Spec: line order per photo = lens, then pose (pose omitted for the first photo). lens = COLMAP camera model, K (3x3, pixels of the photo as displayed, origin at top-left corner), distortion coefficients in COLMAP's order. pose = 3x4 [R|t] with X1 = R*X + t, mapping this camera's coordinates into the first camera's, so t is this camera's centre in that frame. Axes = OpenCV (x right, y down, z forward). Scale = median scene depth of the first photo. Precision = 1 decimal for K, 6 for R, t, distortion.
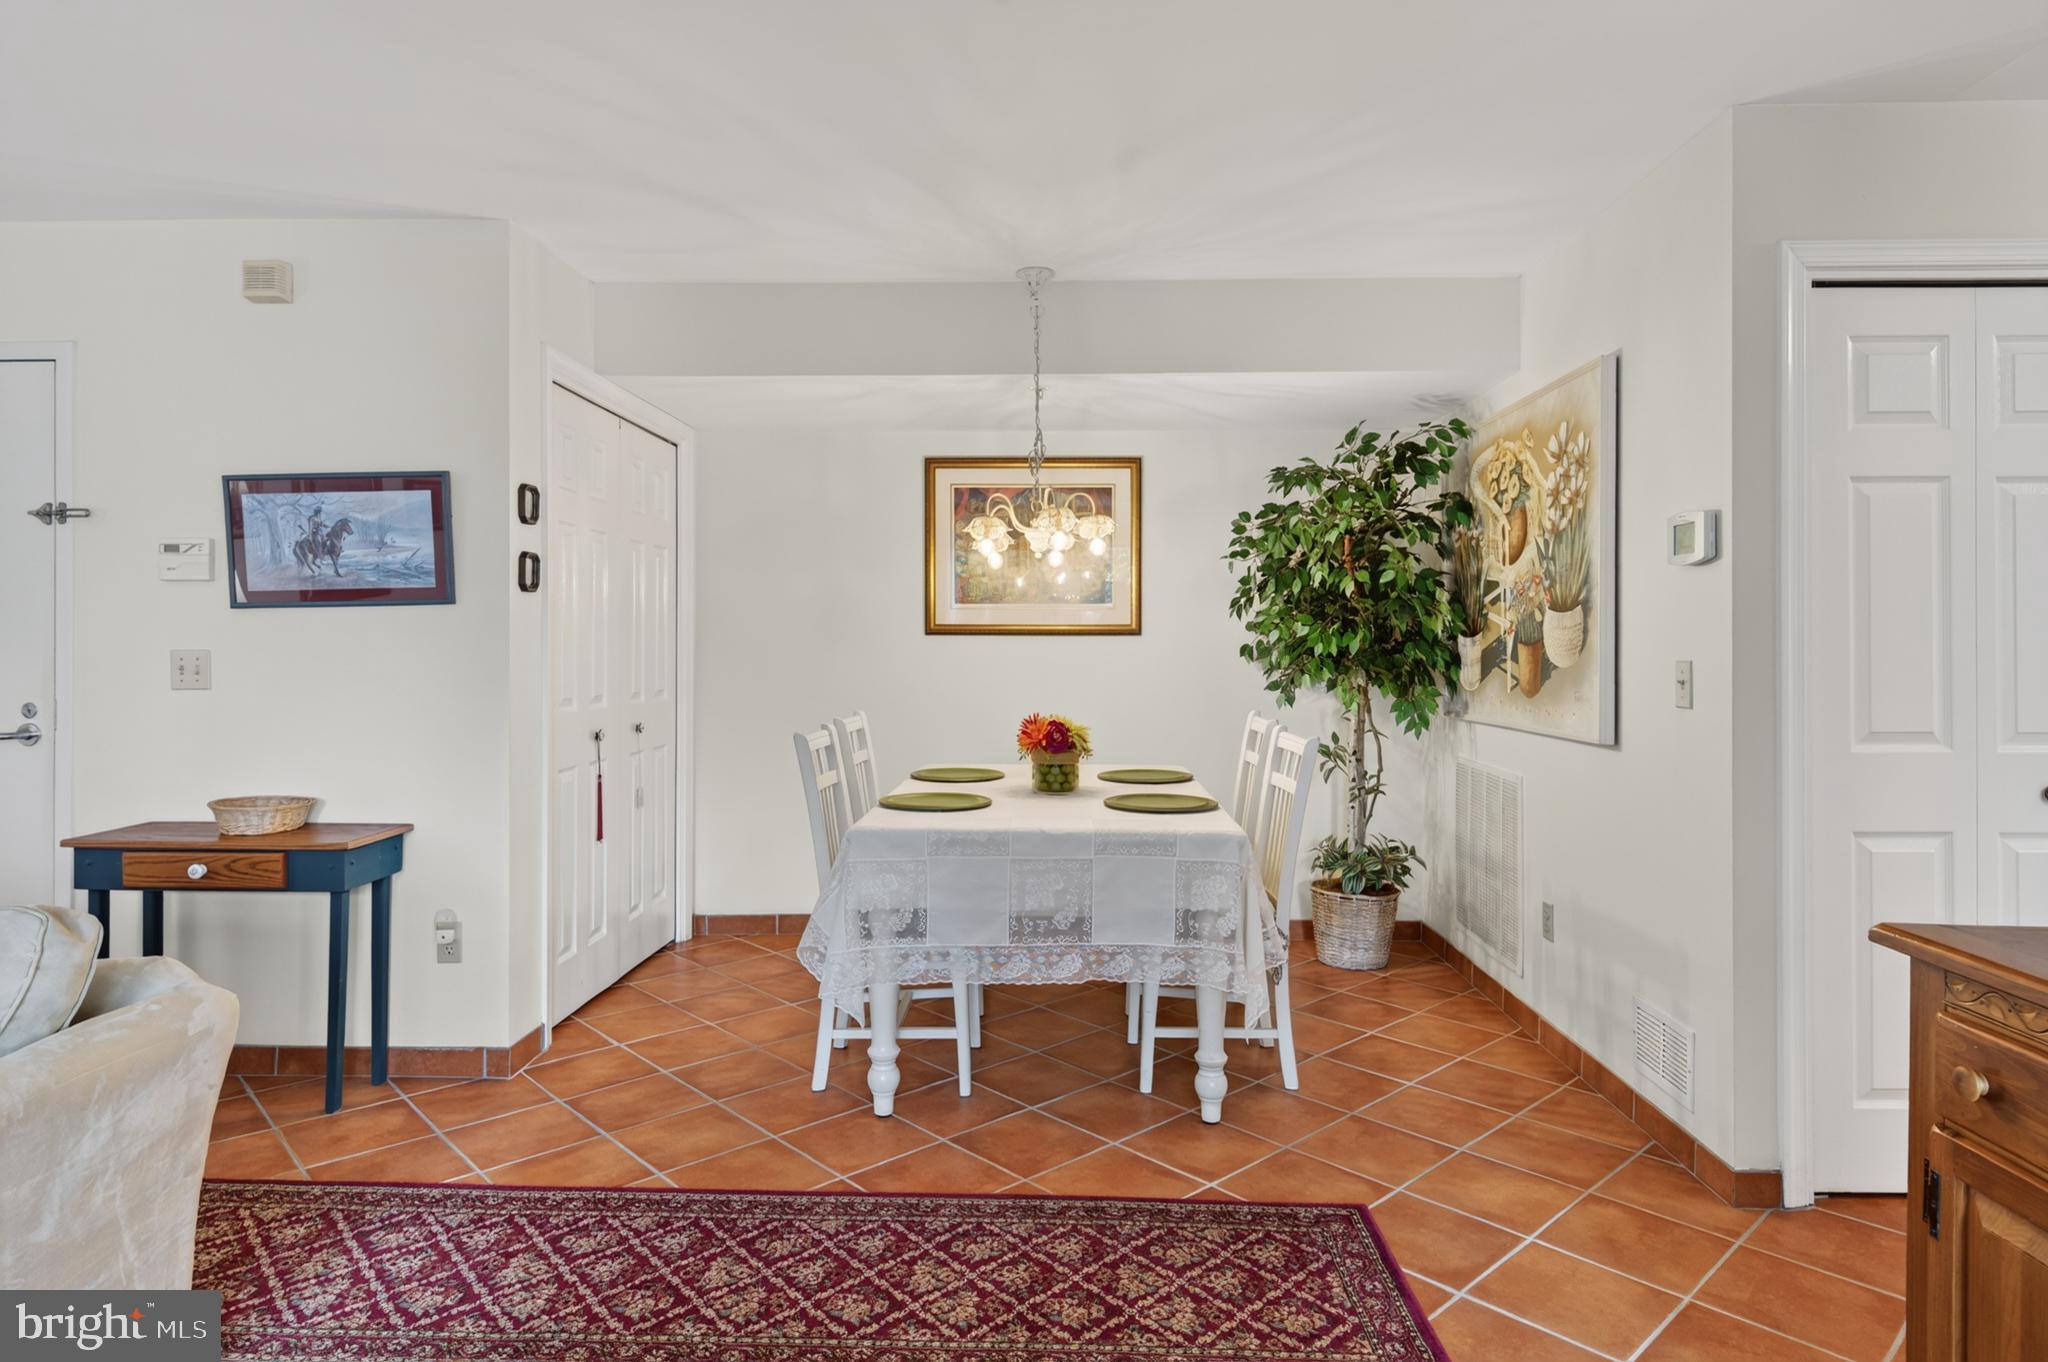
lens RADIAL K [[1161.0, 0, 1028.2], [0, 1161.0, 642.2], [0, 0, 1]] dist [0.017401, -0.014638]
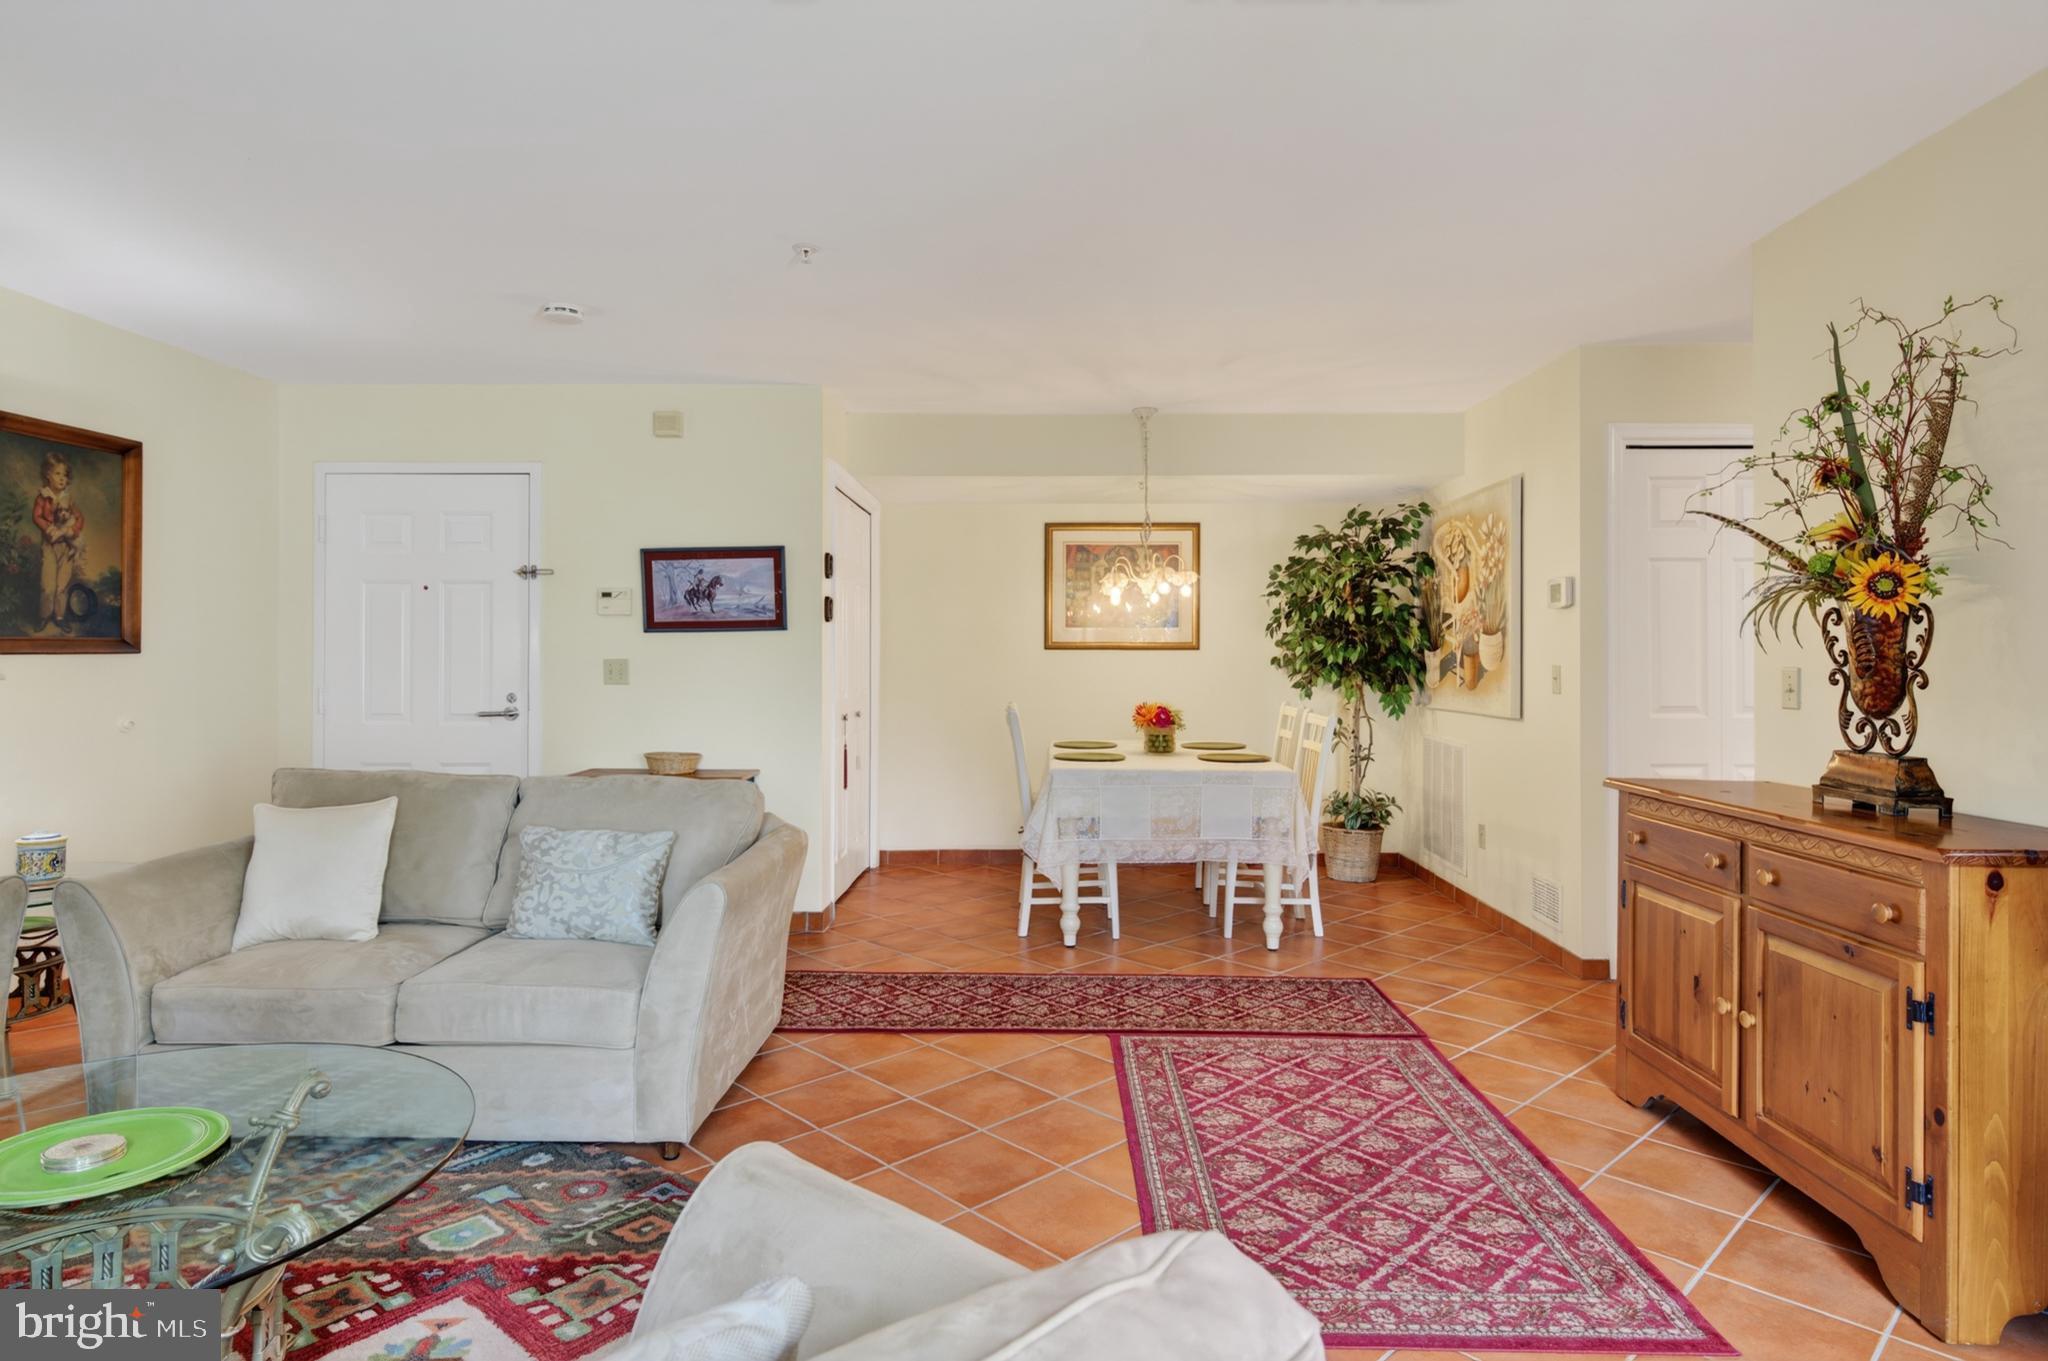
lens RADIAL K [[1133.1, 0, 1028.1], [0, 1133.1, 653.3], [0, 0, 1]] dist [0.020152, -0.015683]
pose [[0.999904, 0.000013, 0.013826, -0.188039], [0.000018, 0.999998, -0.002189, 0.001799], [-0.013826, 0.002189, 0.999902, -0.532022]]
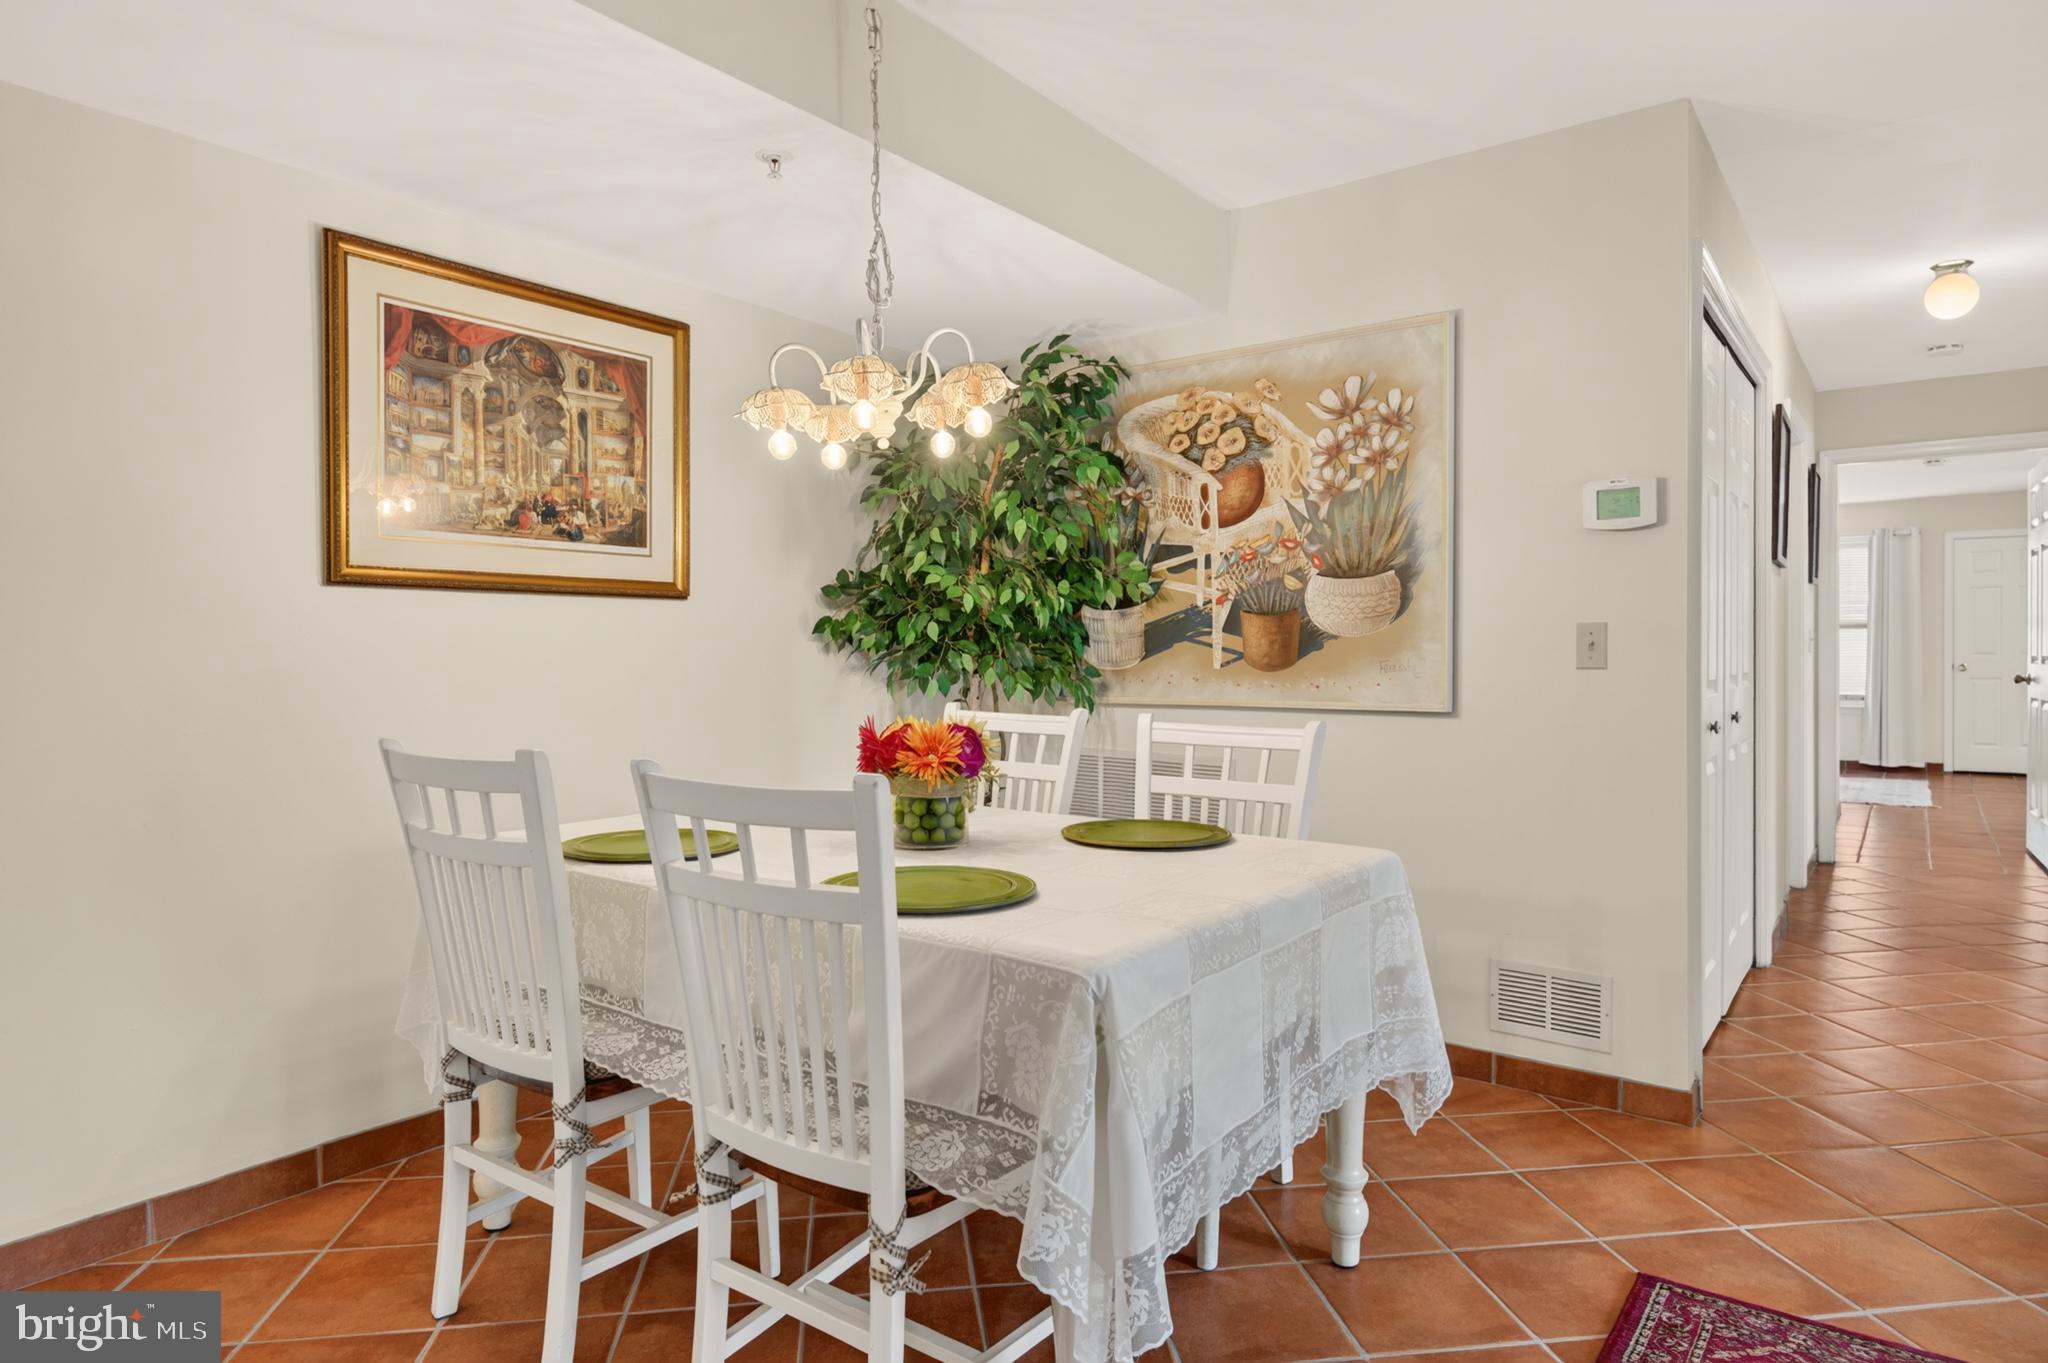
lens RADIAL K [[1183.5, 0, 1055.6], [0, 1183.5, 668.7], [0, 0, 1]] dist [0.004142, 0.000336]
pose [[0.566365, -0.014088, 0.824034, -0.484813], [0.003858, 0.999888, 0.014442, 0.034150], [-0.824145, -0.005000, 0.566356, 0.672606]]
